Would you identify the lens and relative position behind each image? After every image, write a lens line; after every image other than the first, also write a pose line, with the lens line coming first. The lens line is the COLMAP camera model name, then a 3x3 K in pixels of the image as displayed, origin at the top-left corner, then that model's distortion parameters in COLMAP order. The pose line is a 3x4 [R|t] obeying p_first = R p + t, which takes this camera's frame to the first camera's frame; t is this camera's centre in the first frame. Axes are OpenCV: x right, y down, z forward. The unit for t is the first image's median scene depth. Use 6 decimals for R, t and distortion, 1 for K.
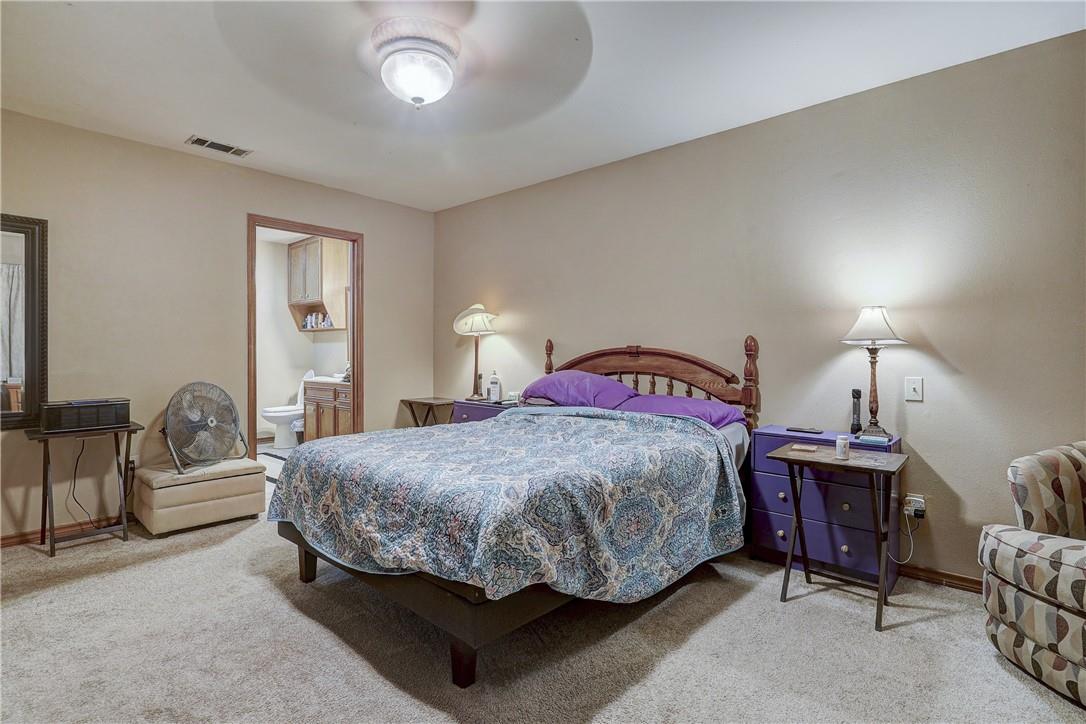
lens RADIAL K [[526.0, 0, 548.3], [0, 526.0, 358.0], [0, 0, 1]] dist [-0.012908, 0.002033]
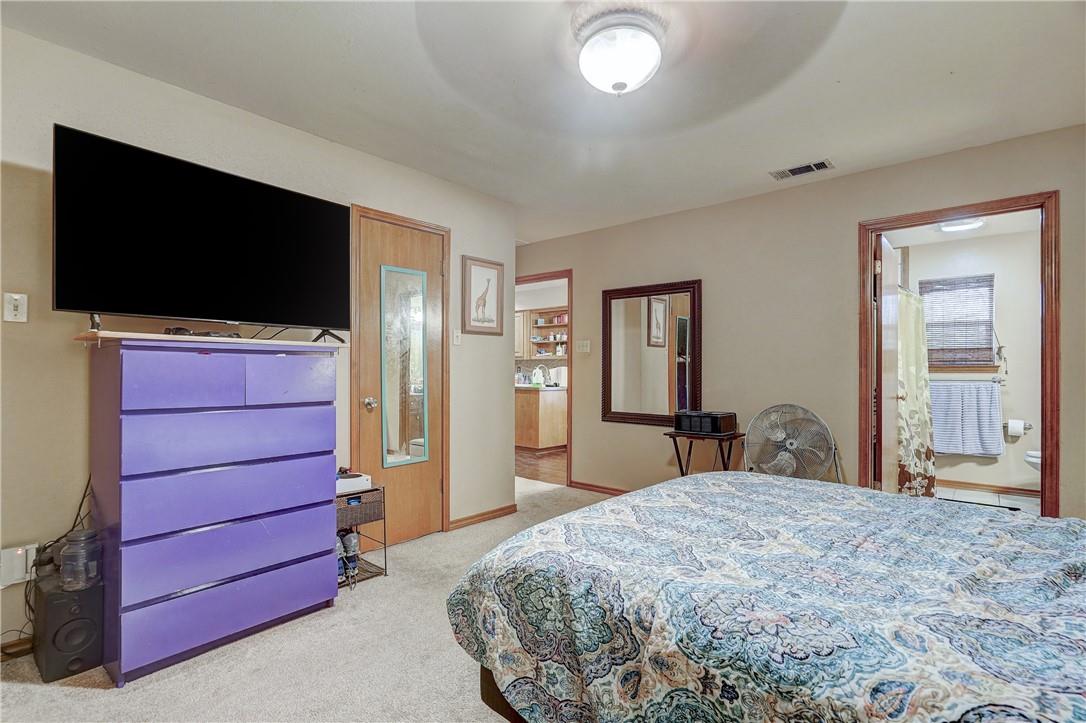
lens RADIAL K [[526.0, 0, 548.7], [0, 526.0, 368.1], [0, 0, 1]] dist [-0.012908, 0.002033]
pose [[0.004266, -0.008263, -0.999957, 0.475449], [-0.018260, 0.999798, -0.008339, -0.011263], [0.999824, 0.018295, 0.004114, 0.677007]]
